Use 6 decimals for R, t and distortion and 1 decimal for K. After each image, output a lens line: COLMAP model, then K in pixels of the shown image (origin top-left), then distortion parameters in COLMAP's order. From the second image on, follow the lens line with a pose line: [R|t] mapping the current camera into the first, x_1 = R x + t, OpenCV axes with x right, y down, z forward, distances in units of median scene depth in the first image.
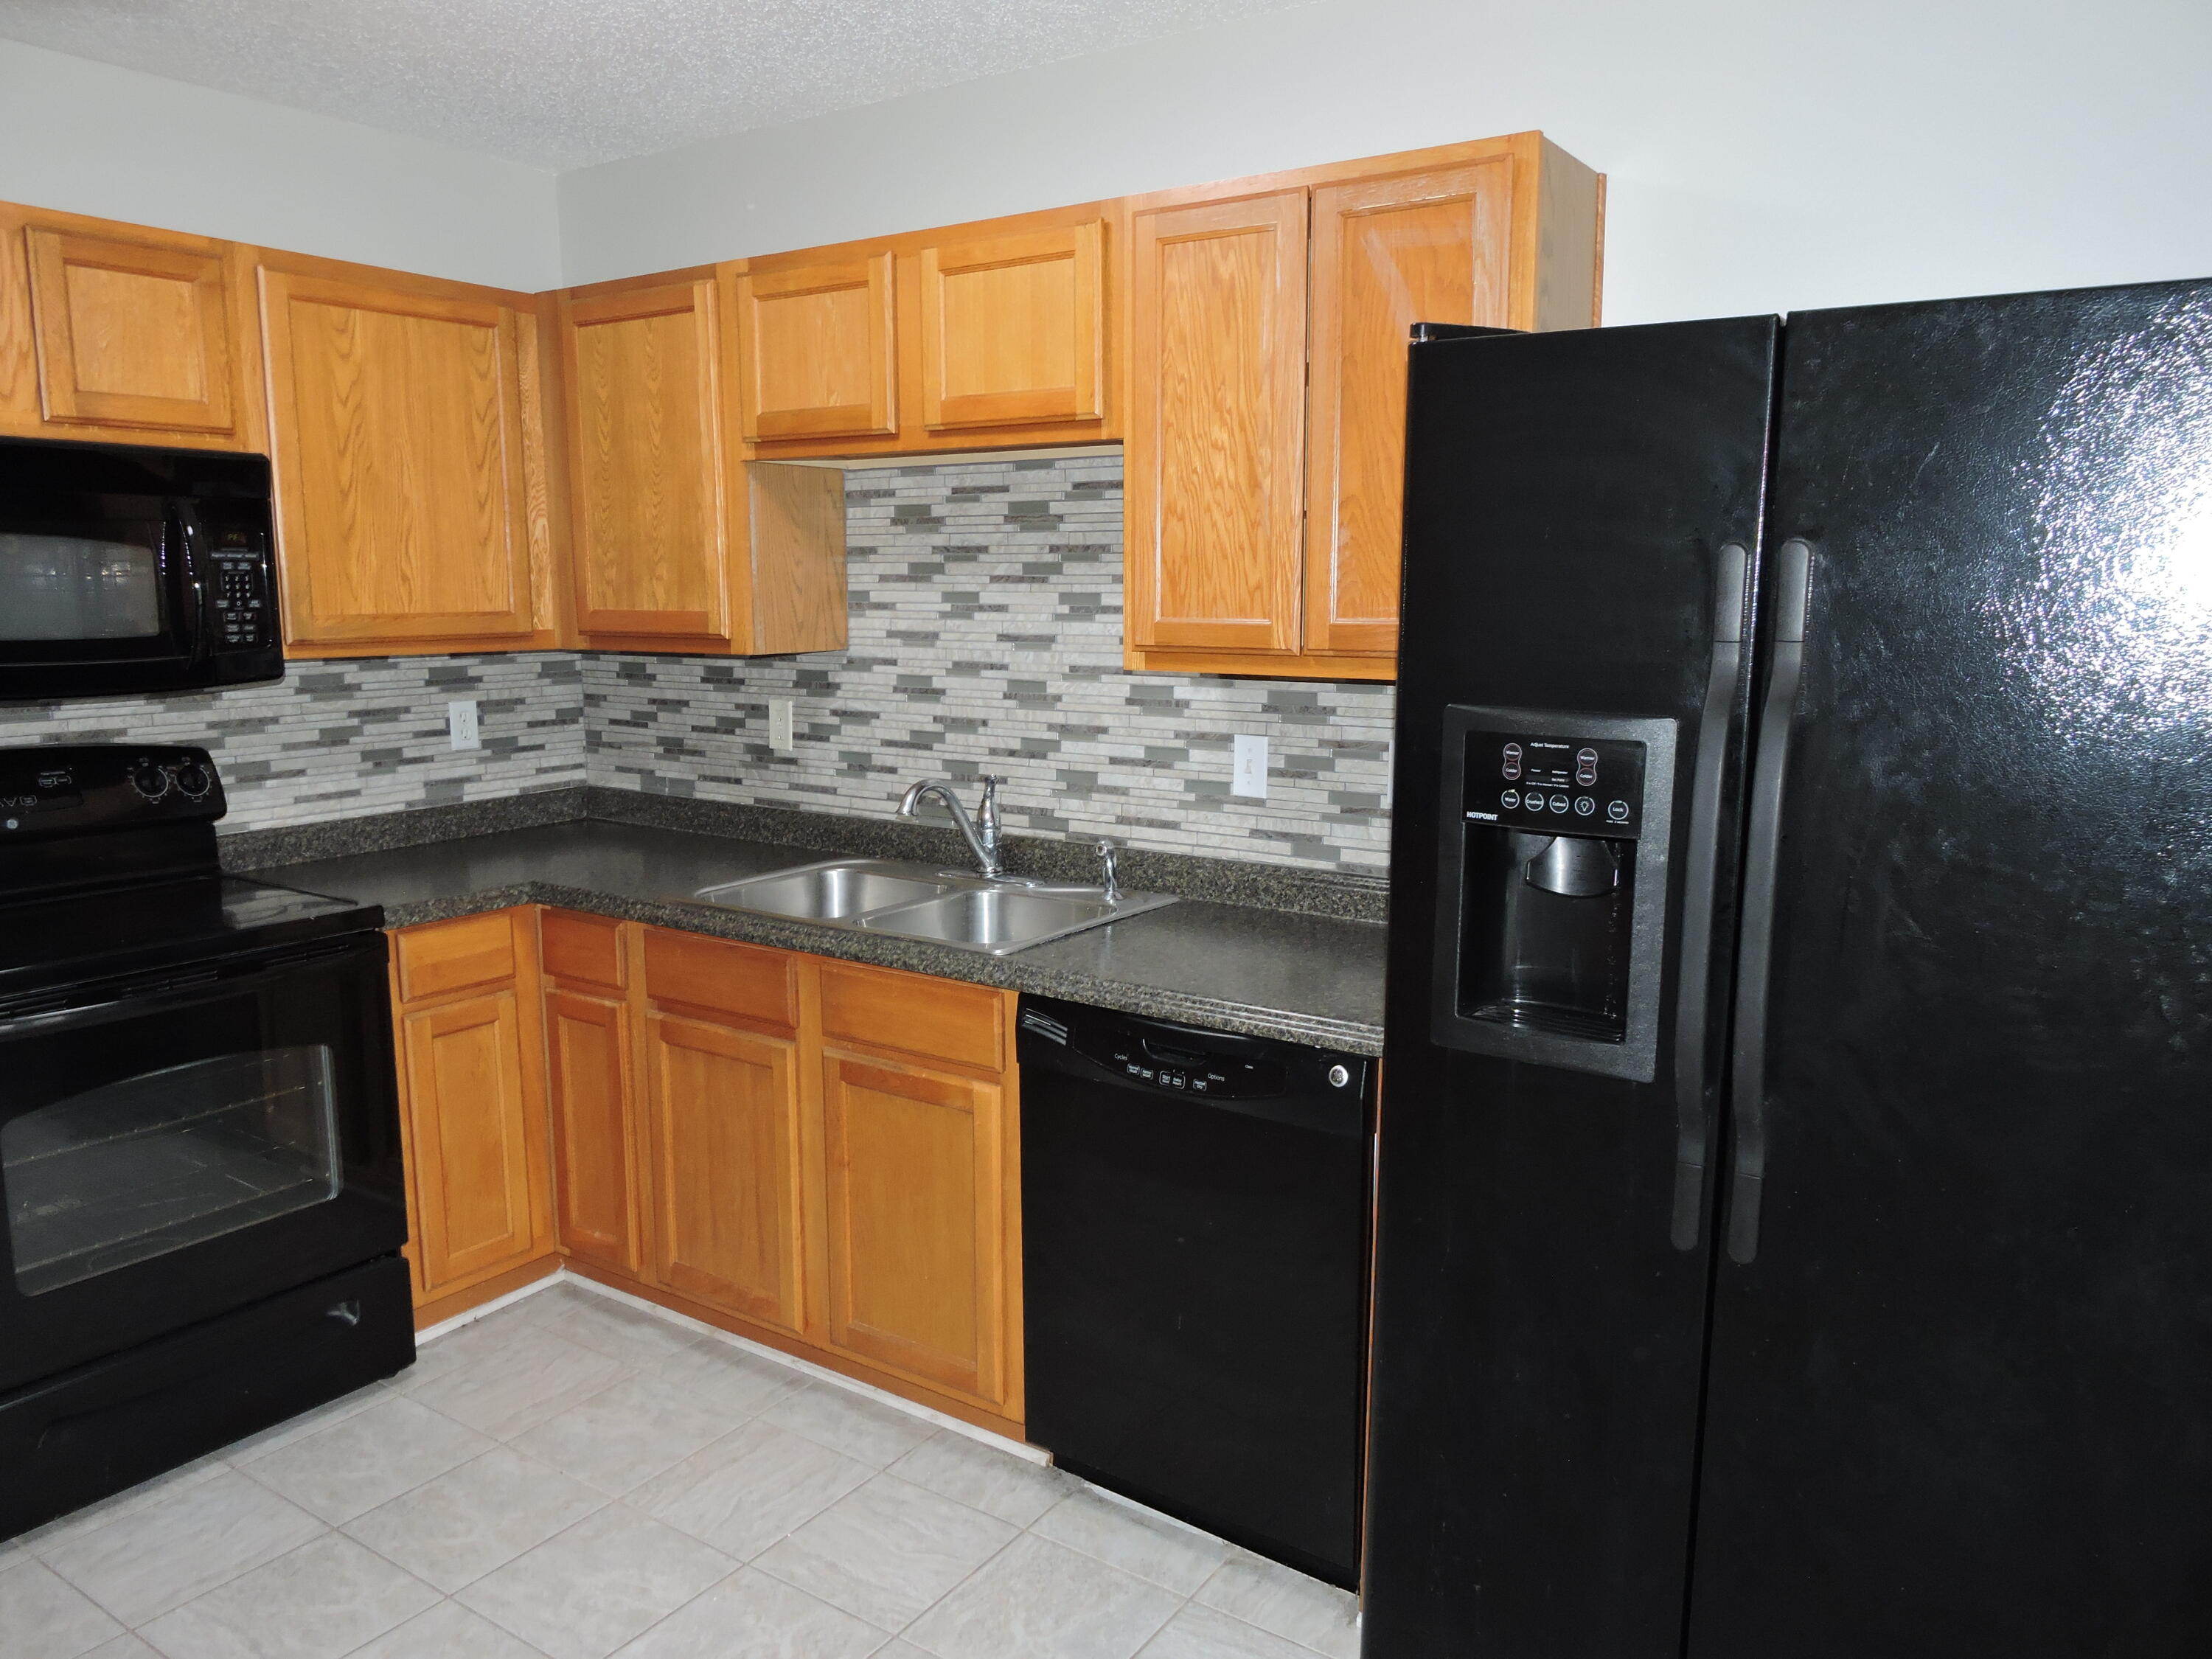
lens RADIAL K [[1576.1, 0, 1105.9], [0, 1576.1, 831.1], [0, 0, 1]] dist [-0.007485, 0.001887]
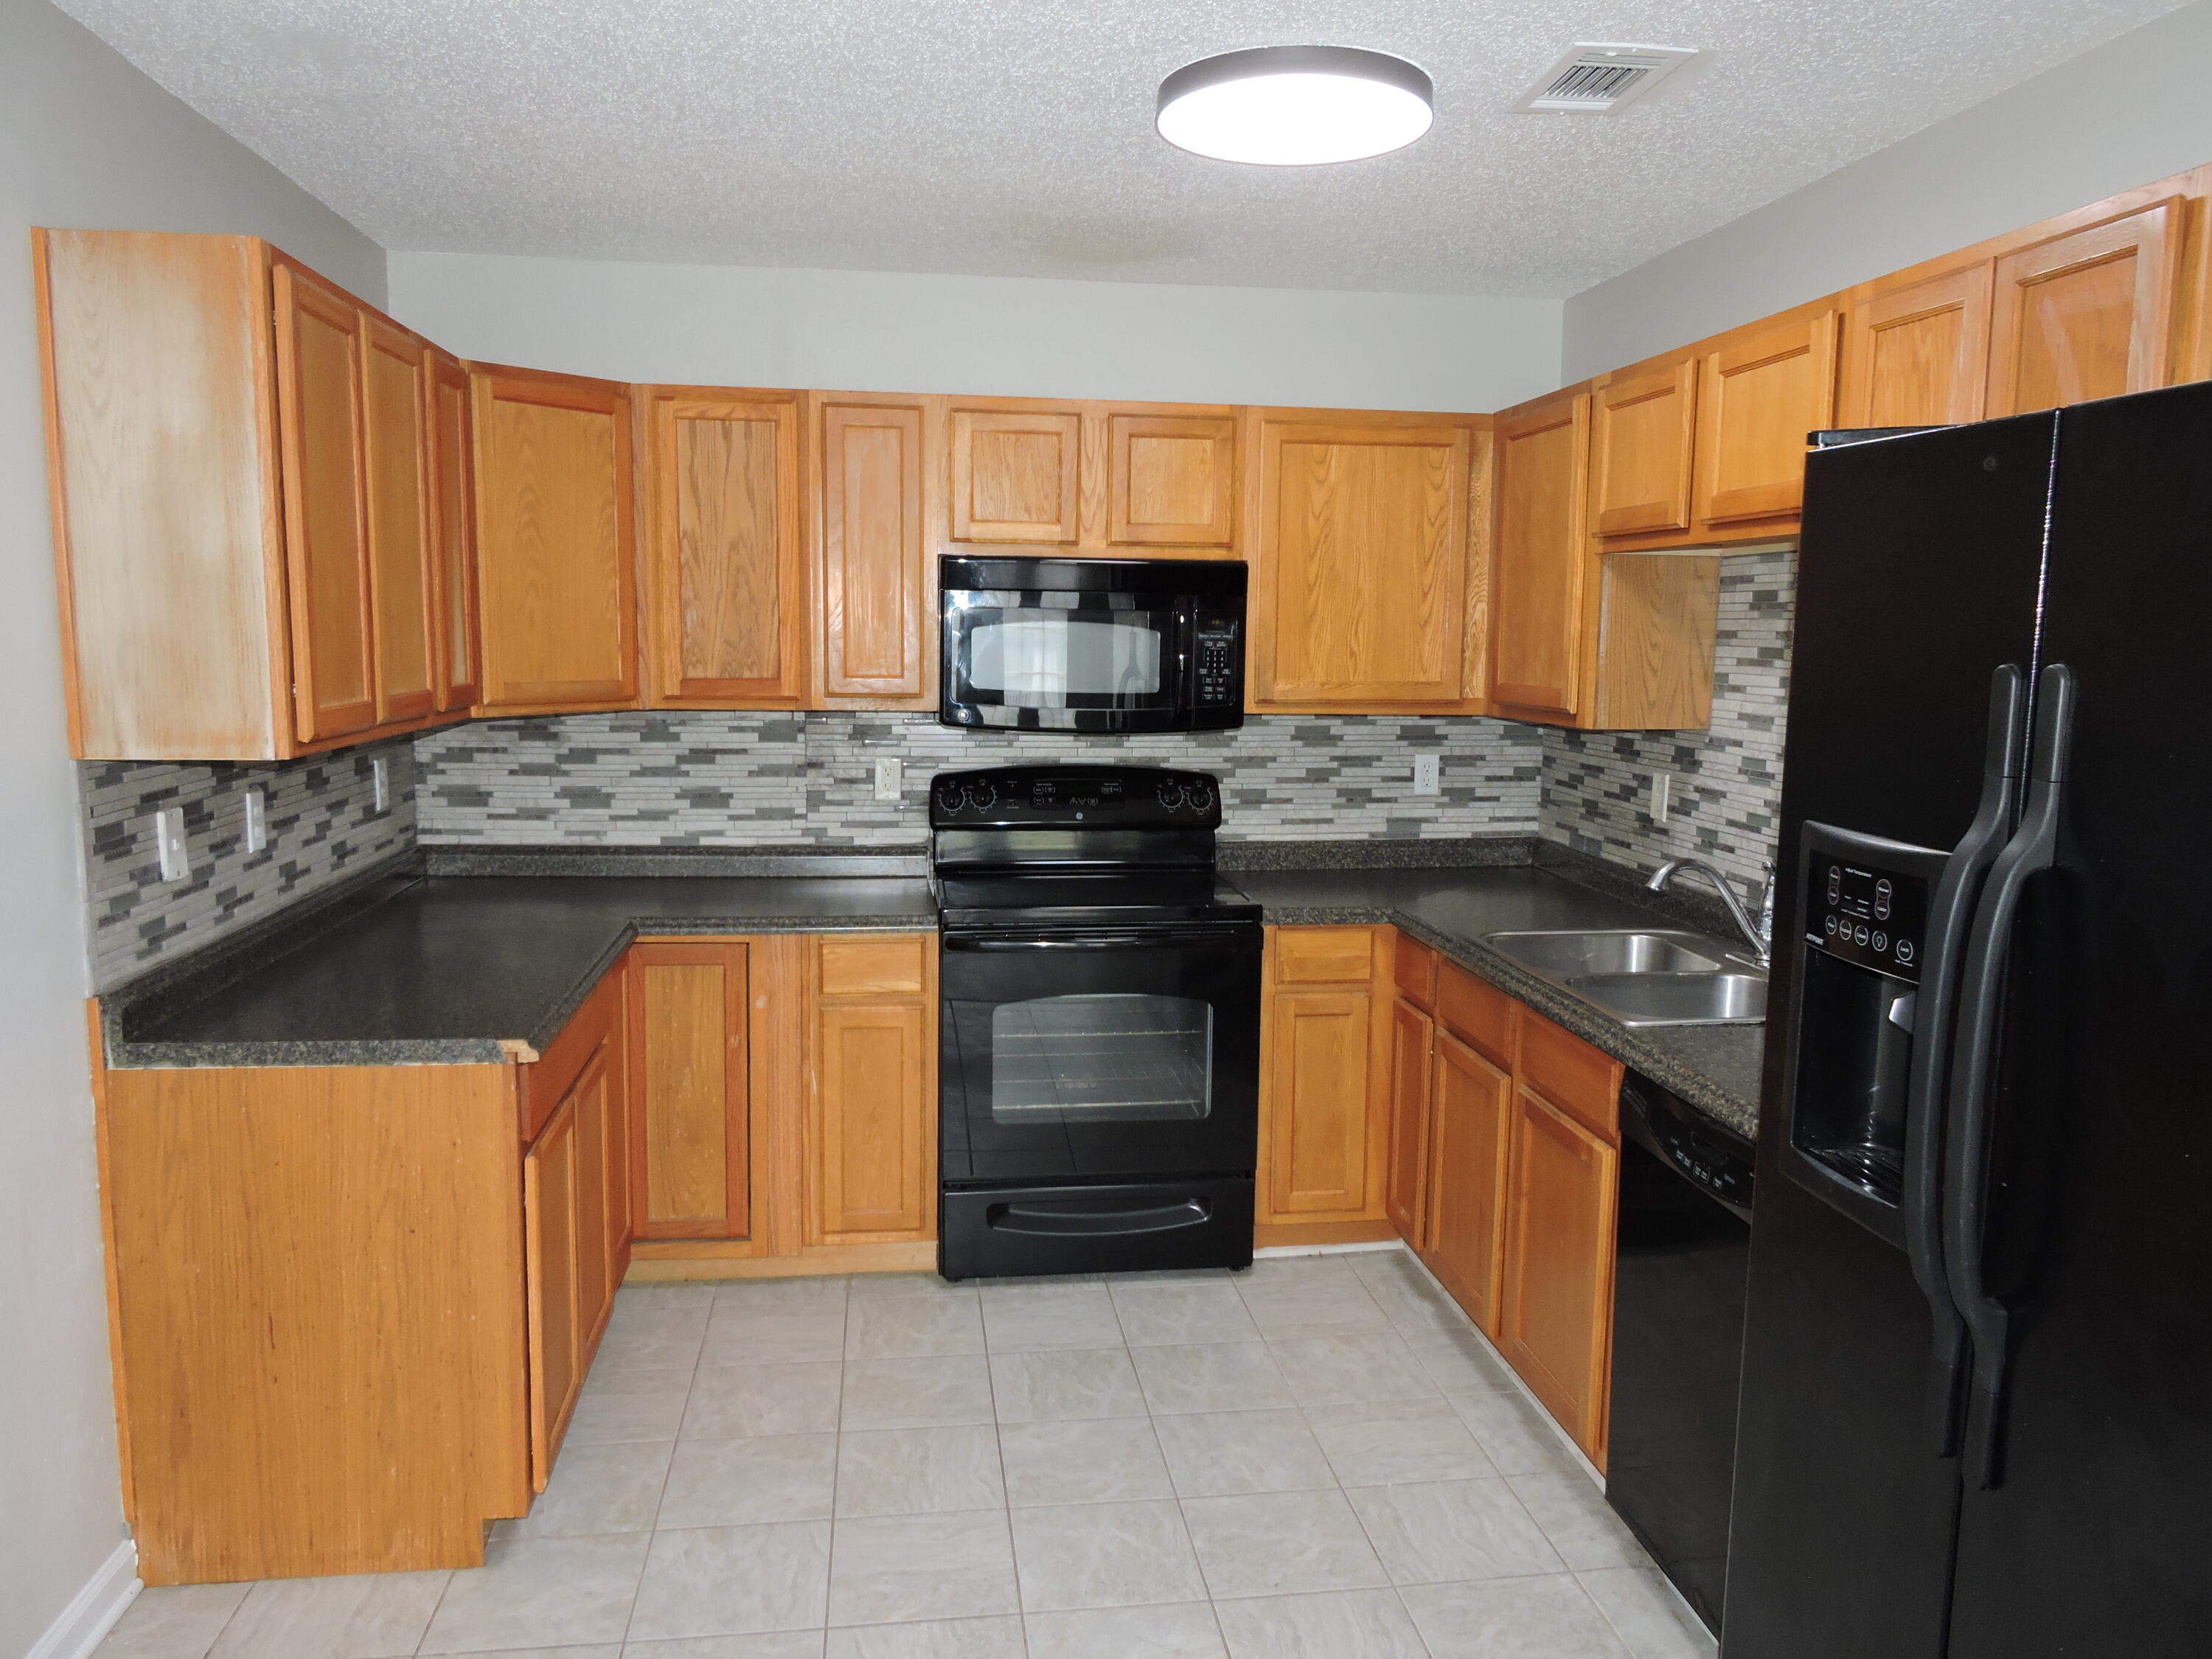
lens RADIAL K [[1576.1, 0, 1104.8], [0, 1576.1, 828.6], [0, 0, 1]] dist [-0.007485, 0.001887]
pose [[0.669694, 0.100136, -0.735855, 0.373244], [-0.126277, 0.991793, 0.020041, -0.023598], [0.731822, 0.079500, 0.676843, 0.018571]]
